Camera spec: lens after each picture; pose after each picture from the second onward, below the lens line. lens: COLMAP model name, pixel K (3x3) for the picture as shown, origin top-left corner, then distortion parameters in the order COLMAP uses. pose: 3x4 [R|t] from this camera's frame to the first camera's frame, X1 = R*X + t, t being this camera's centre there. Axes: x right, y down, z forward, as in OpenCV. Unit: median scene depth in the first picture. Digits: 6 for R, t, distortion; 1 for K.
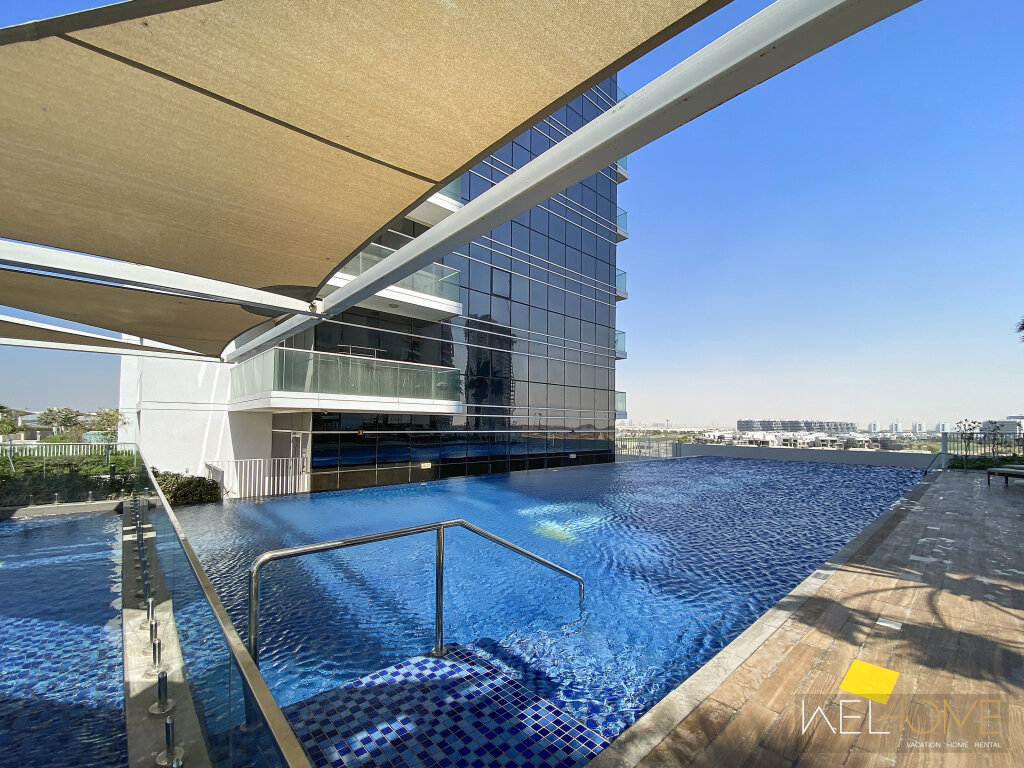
lens RADIAL K [[427.4, 0, 507.9], [0, 427.4, 400.1], [0, 0, 1]] dist [-0.005431, -0.003470]
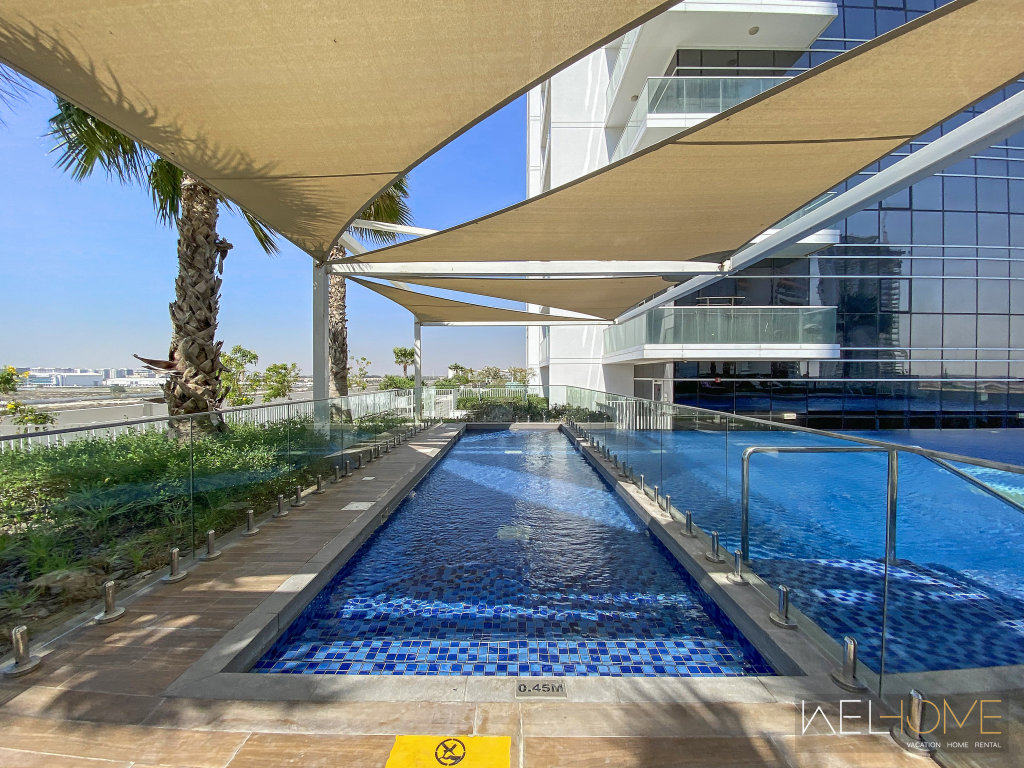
lens RADIAL K [[427.4, 0, 502.2], [0, 427.4, 389.7], [0, 0, 1]] dist [-0.005431, -0.003470]
pose [[0.748041, 0.014709, -0.663489, -0.067334], [0.043450, 0.996524, 0.071078, 0.005065], [0.662228, -0.081998, 0.744802, -0.164636]]
